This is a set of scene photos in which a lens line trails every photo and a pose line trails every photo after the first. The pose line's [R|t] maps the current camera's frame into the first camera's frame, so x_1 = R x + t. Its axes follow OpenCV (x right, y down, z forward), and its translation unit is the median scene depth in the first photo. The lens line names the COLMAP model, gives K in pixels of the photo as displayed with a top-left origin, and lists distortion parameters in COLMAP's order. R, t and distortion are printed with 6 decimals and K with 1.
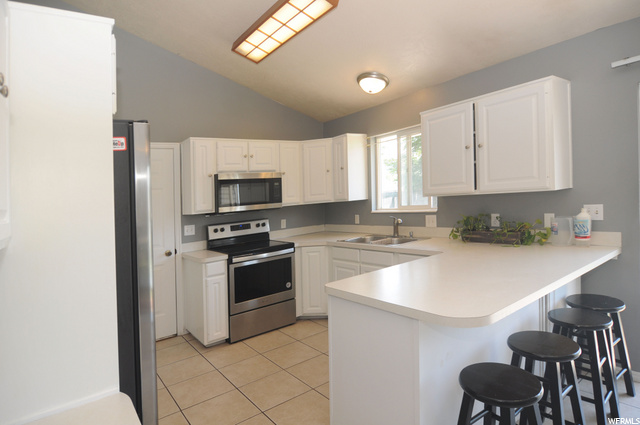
lens RADIAL K [[342.8, 0, 305.3], [0, 342.8, 212.3], [0, 0, 1]] dist [-0.010167, -0.006342]
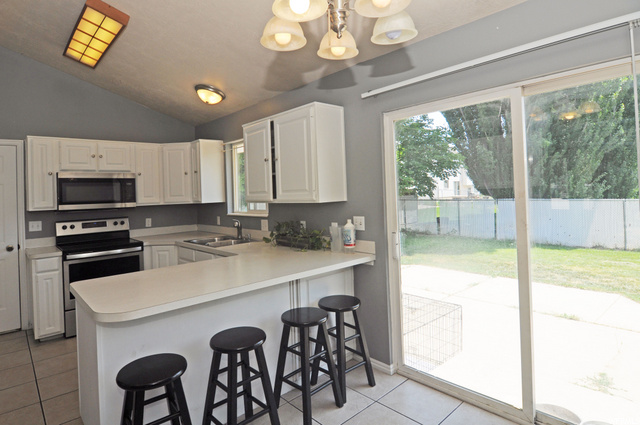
lens RADIAL K [[342.8, 0, 298.7], [0, 342.8, 208.4], [0, 0, 1]] dist [-0.010167, -0.006342]
pose [[0.994807, 0.036099, 0.095162, 0.351997], [-0.035754, 0.999346, -0.005331, -0.023917], [-0.095293, 0.001901, 0.995447, -0.080497]]
